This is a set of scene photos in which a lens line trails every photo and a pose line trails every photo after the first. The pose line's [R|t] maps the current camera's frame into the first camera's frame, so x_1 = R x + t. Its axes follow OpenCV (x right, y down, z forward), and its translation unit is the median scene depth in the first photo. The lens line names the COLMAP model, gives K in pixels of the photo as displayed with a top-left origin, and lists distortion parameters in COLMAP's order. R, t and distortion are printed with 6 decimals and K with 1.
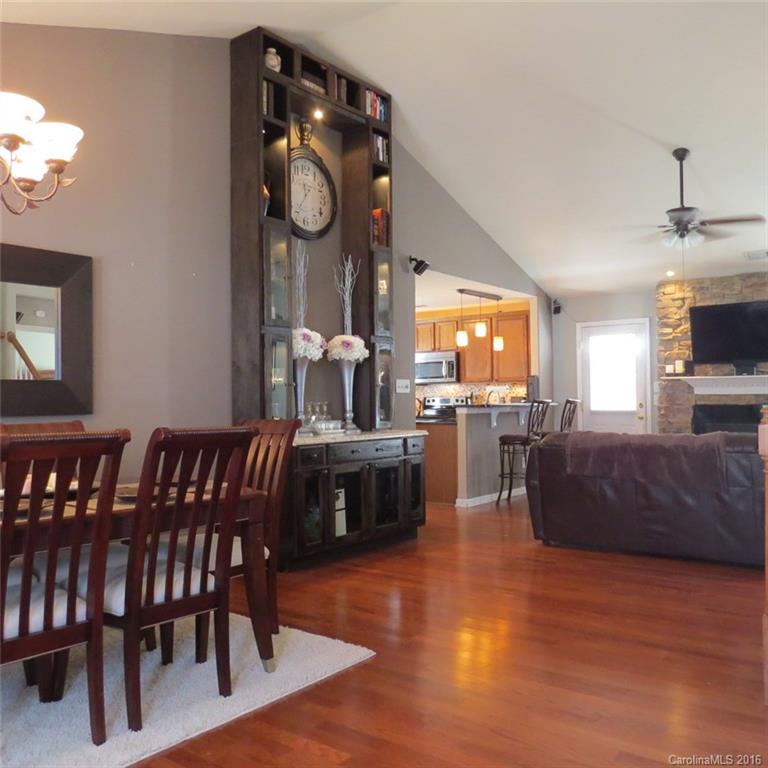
lens RADIAL K [[739.4, 0, 384.0], [0, 739.4, 384.0], [0, 0, 1]] dist [-0.007207, -0.009872]
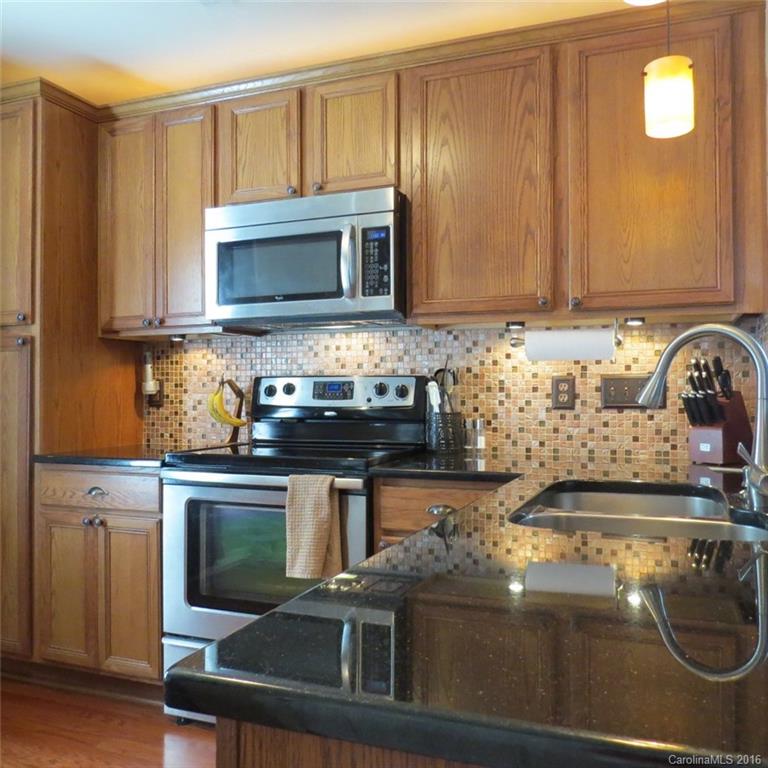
lens RADIAL K [[739.4, 0, 384.0], [0, 739.4, 384.0], [0, 0, 1]] dist [-0.007207, -0.009872]
pose [[0.962819, 0.012702, 0.269849, 0.027505], [-0.015686, 0.999837, 0.008904, 0.018284], [-0.269692, -0.012806, 0.962862, 0.753521]]
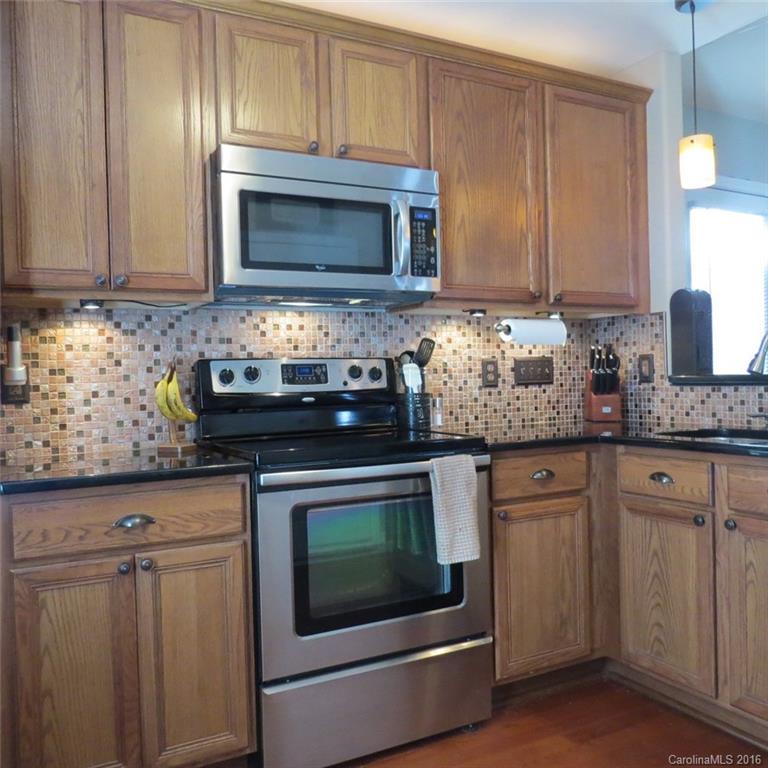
lens RADIAL K [[739.4, 0, 384.0], [0, 739.4, 384.0], [0, 0, 1]] dist [-0.007207, -0.009872]
pose [[0.409296, -0.005633, 0.912384, -0.137267], [-0.001224, 0.999977, 0.006723, 0.025225], [-0.912401, -0.003869, 0.409280, 0.901050]]
